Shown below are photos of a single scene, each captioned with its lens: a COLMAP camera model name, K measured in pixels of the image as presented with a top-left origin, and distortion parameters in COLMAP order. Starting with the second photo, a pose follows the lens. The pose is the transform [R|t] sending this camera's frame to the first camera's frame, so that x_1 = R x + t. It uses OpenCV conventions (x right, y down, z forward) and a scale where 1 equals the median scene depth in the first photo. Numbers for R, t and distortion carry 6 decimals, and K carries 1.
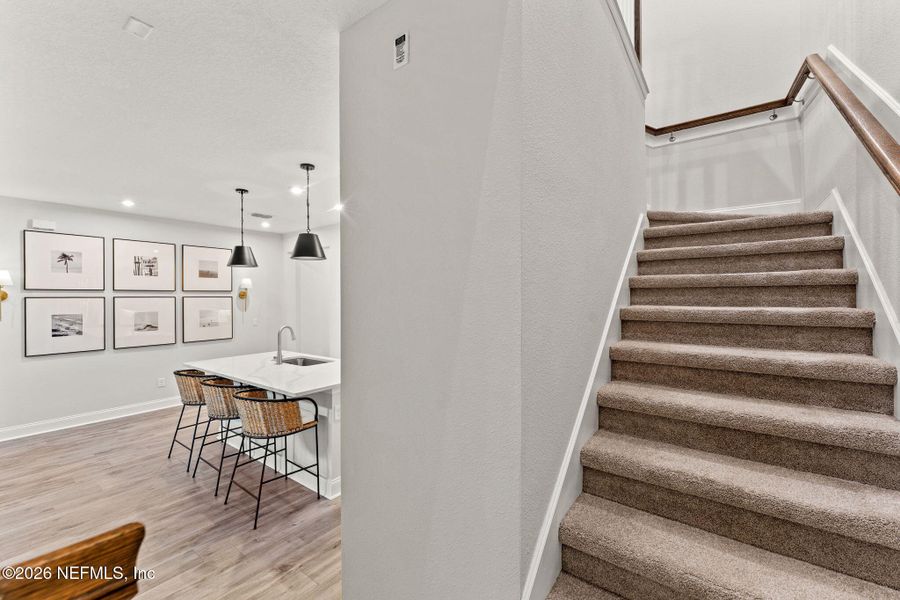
lens RADIAL K [[362.4, 0, 447.0], [0, 362.4, 296.9], [0, 0, 1]] dist [-0.000460, -0.001084]
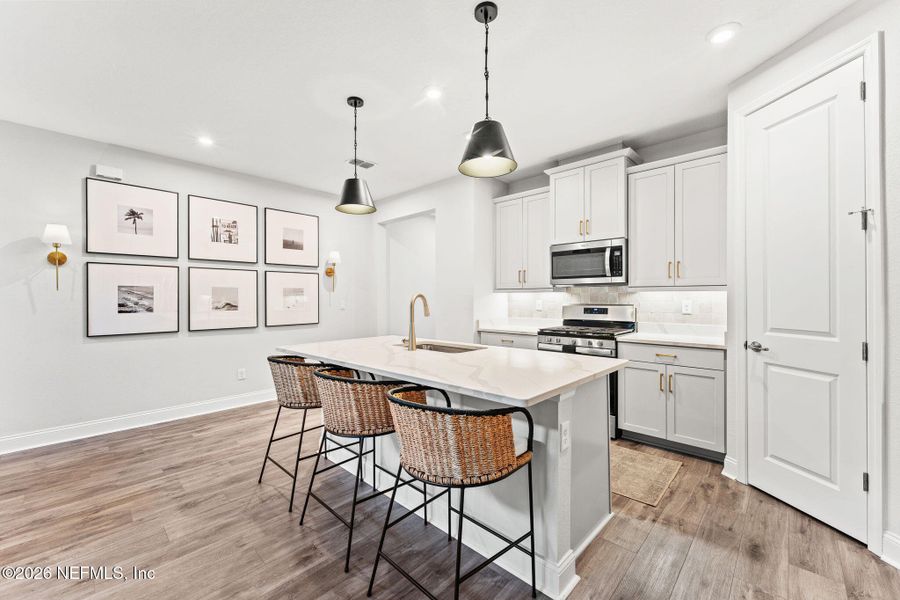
lens RADIAL K [[362.4, 0, 450.8], [0, 362.4, 297.0], [0, 0, 1]] dist [-0.000460, -0.001084]
pose [[0.992645, 0.000875, -0.121061, -0.273446], [-0.001089, 0.999998, -0.001700, 0.077589], [0.121059, 0.001820, 0.992644, 0.303299]]
